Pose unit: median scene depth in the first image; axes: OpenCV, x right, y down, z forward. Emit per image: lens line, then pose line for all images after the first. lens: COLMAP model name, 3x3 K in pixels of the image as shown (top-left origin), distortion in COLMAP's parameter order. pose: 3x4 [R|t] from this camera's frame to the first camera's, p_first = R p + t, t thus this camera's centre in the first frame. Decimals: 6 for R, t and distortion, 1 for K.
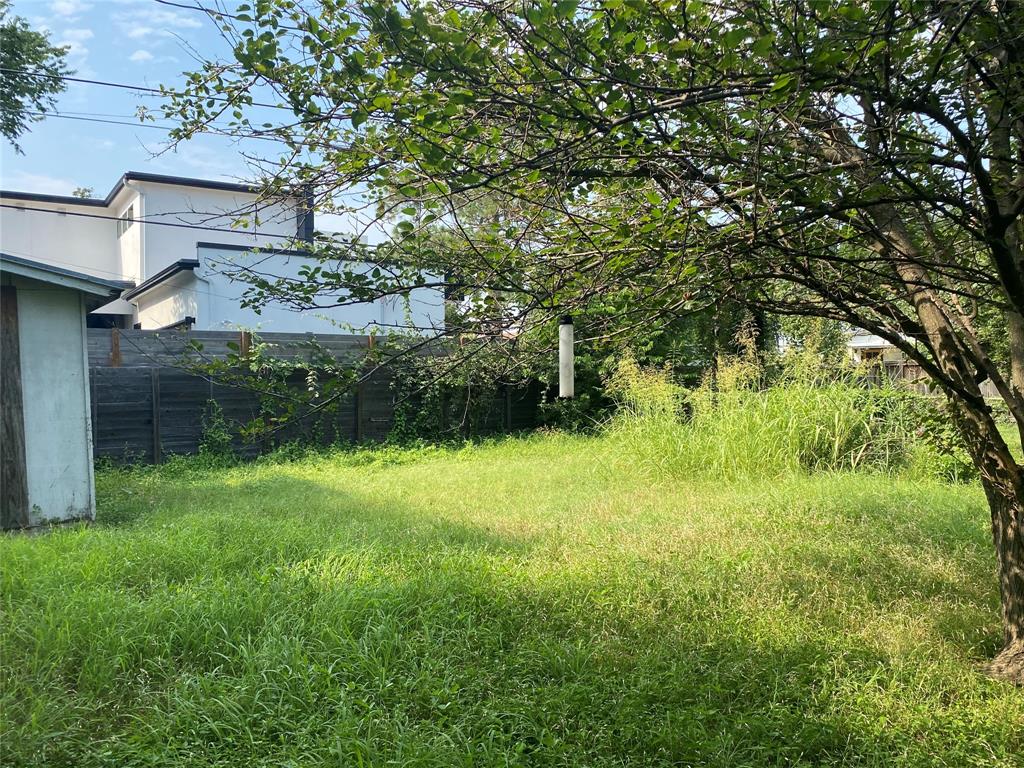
lens RADIAL K [[787.5, 0, 512.5], [0, 787.5, 379.6], [0, 0, 1]] dist [0.055924, -0.065390]
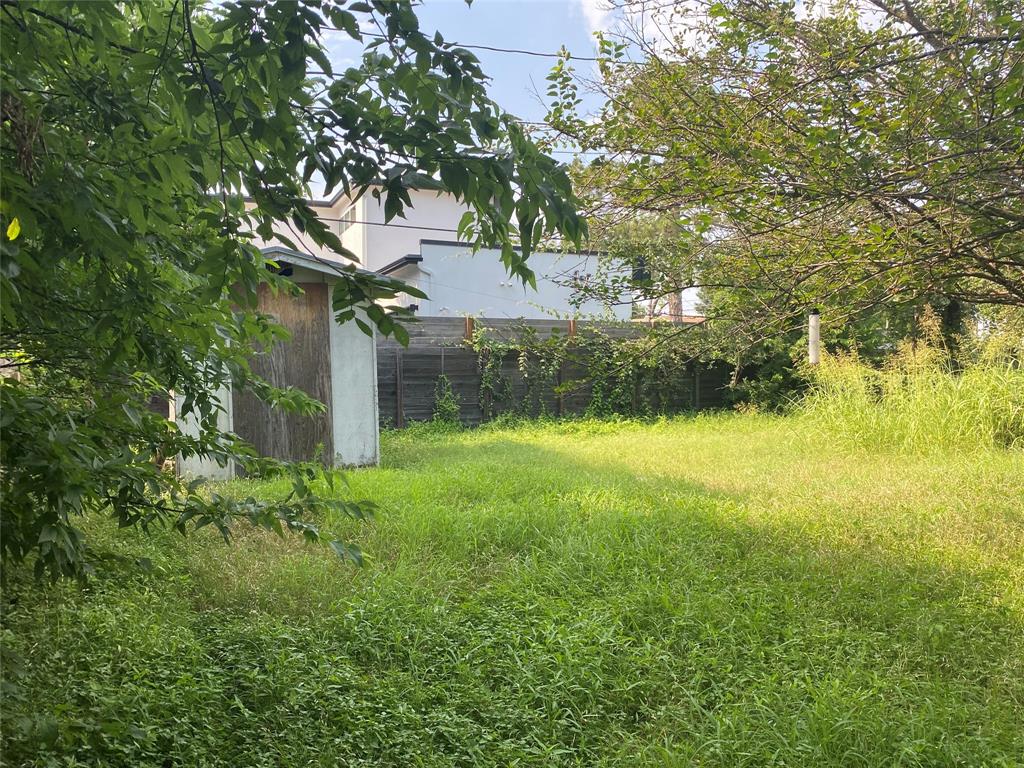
lens RADIAL K [[787.5, 0, 512.5], [0, 787.5, 379.6], [0, 0, 1]] dist [0.055924, -0.065390]
pose [[0.979034, 0.013995, -0.203217, -0.058465], [-0.009721, 0.999710, 0.022017, 0.007189], [0.203466, -0.019580, 0.978886, -0.185570]]
